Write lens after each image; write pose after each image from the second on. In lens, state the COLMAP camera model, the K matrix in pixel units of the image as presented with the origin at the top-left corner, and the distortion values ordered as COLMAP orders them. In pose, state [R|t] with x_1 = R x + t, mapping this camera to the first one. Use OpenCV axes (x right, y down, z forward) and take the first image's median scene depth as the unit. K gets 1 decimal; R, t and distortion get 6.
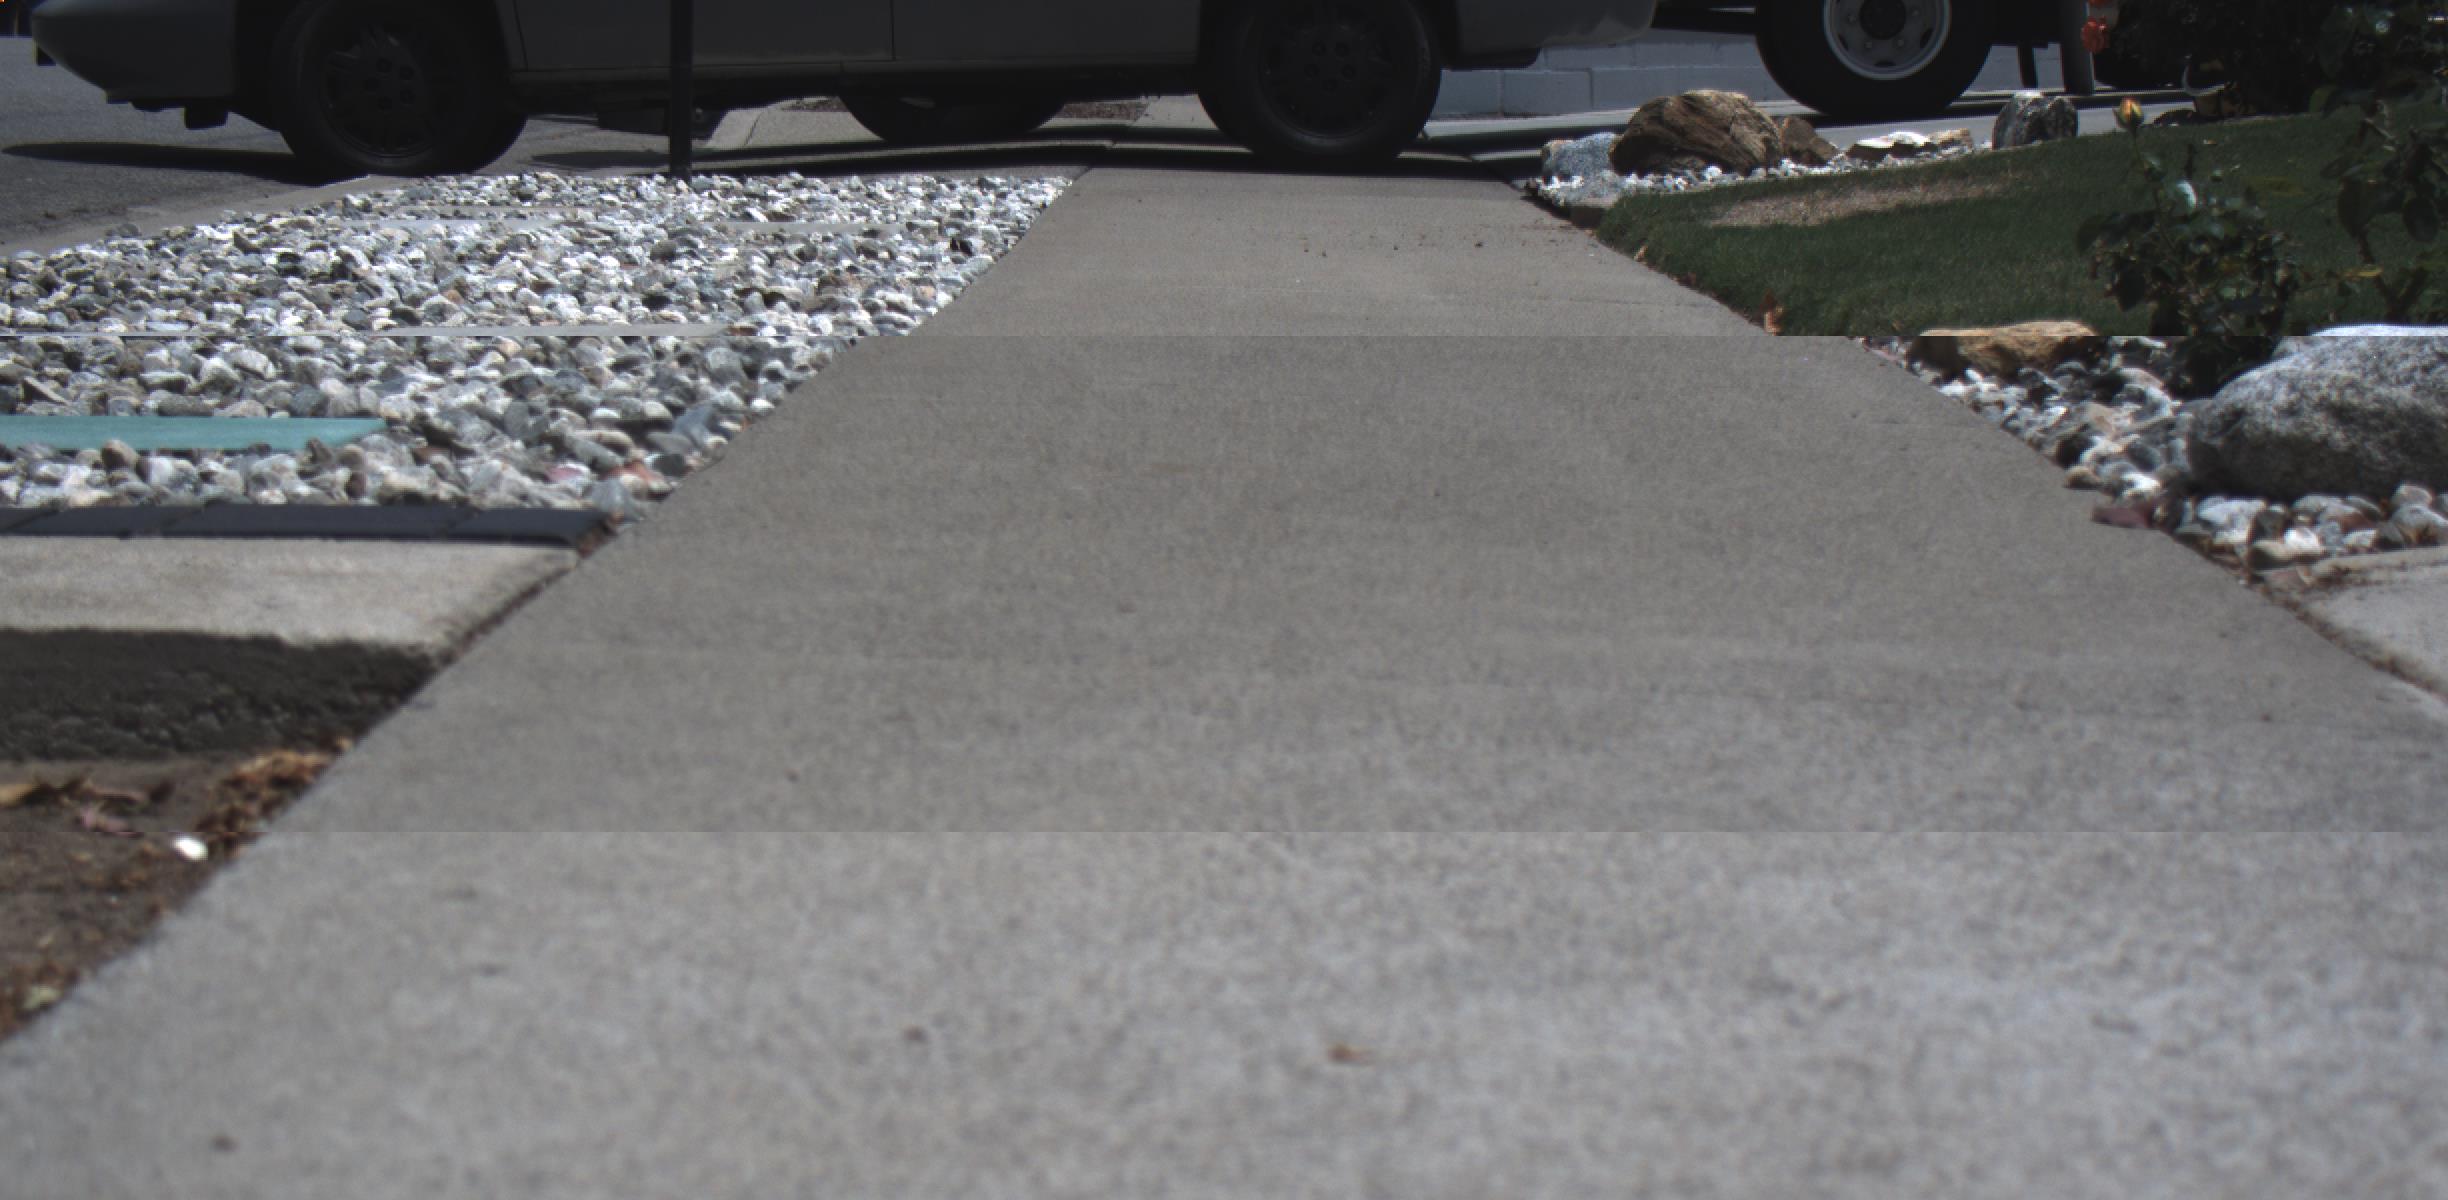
lens RADIAL K [[4159.6, 0, 1224.0], [0, 4159.6, 600.0], [0, 0, 1]] dist [-0.062078, 0.413405]
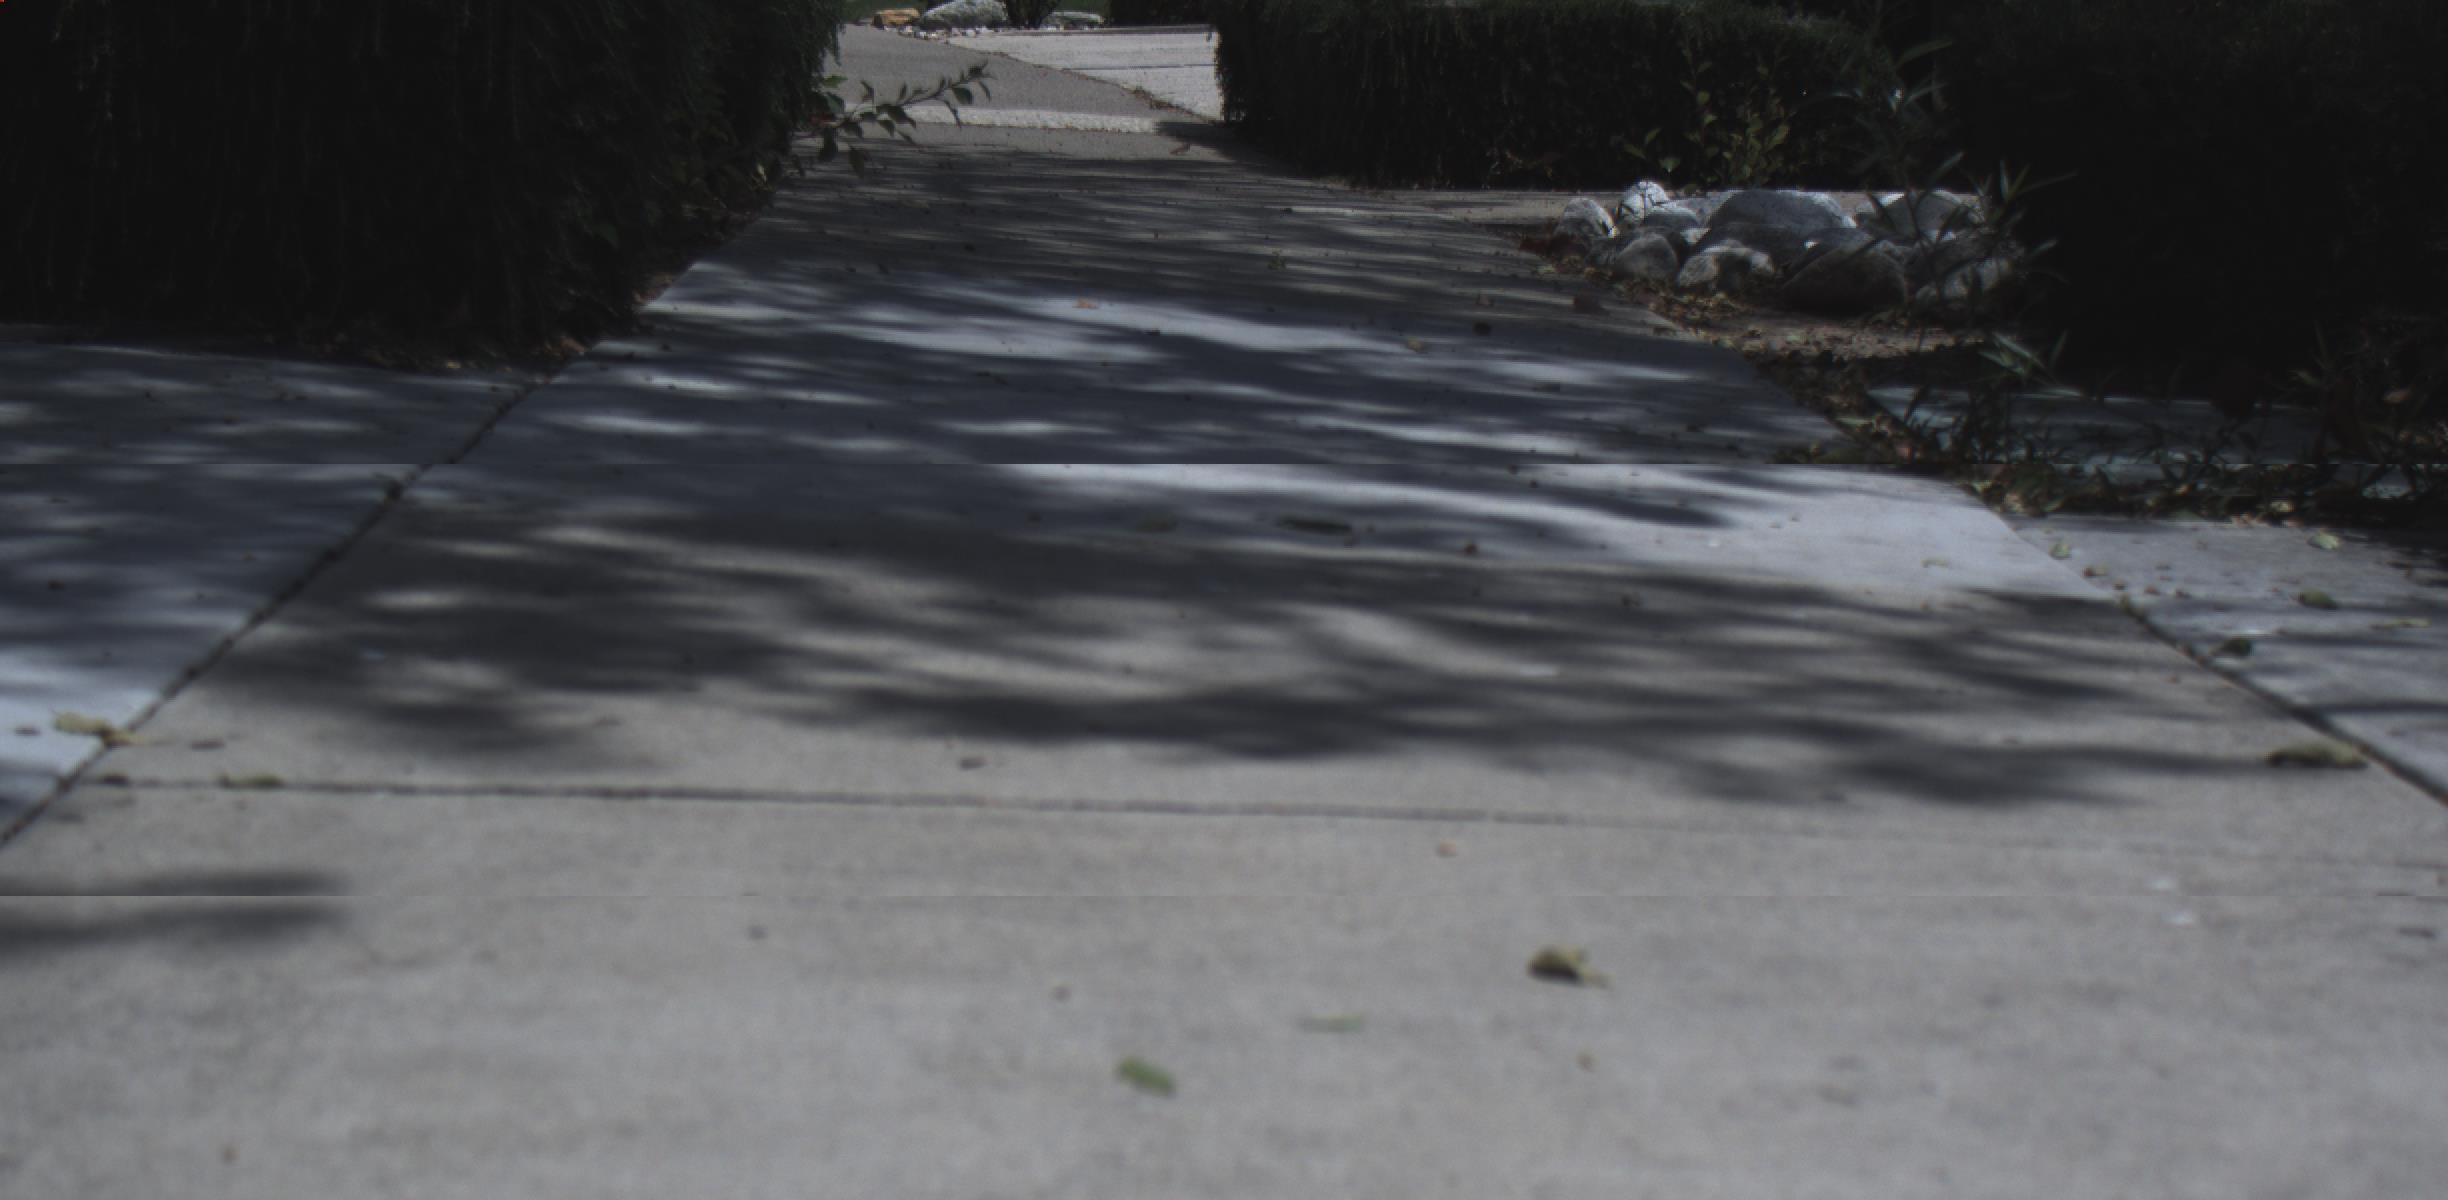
lens RADIAL K [[4159.6, 0, 1224.0], [0, 4159.6, 600.0], [0, 0, 1]] dist [-0.062078, 0.413405]
pose [[0.974078, -0.011775, 0.225905, -0.210002], [0.005195, 0.999545, 0.029701, 0.192378], [-0.226152, -0.027757, 0.973696, -1.512086]]
